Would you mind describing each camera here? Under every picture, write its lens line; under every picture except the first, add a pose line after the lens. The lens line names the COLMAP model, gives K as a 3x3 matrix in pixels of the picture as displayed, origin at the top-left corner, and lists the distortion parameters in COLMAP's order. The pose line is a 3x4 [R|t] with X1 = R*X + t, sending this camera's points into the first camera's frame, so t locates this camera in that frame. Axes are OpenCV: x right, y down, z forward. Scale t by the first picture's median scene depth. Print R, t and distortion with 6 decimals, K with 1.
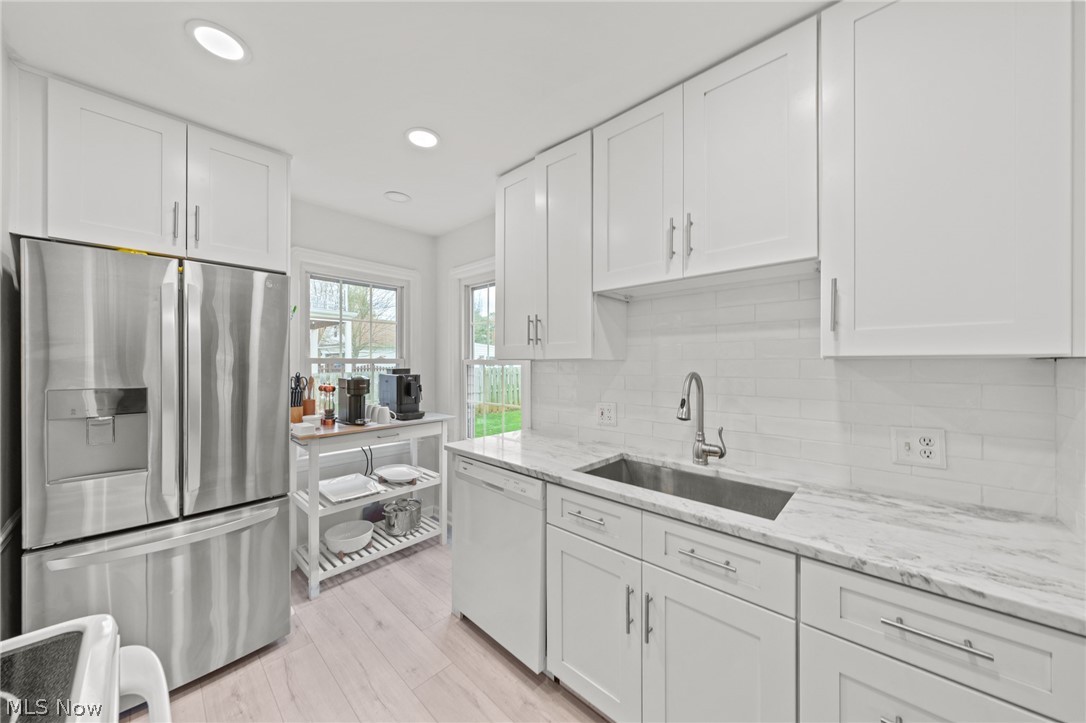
lens RADIAL K [[375.5, 0, 547.4], [0, 375.5, 361.2], [0, 0, 1]] dist [-0.003159, -0.000008]
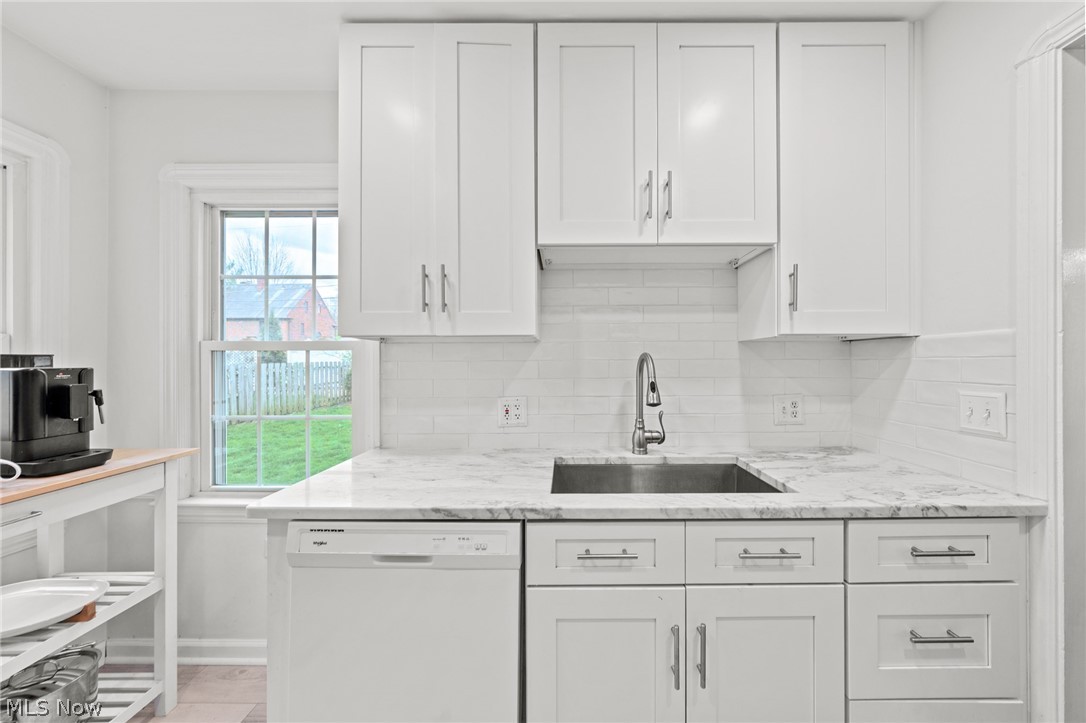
lens RADIAL K [[375.5, 0, 543.5], [0, 375.5, 360.3], [0, 0, 1]] dist [-0.003159, -0.000008]
pose [[0.738091, -0.000227, 0.674701, -0.377866], [0.004146, 0.999983, -0.004199, 0.047334], [-0.674688, 0.005896, 0.738079, 0.470270]]
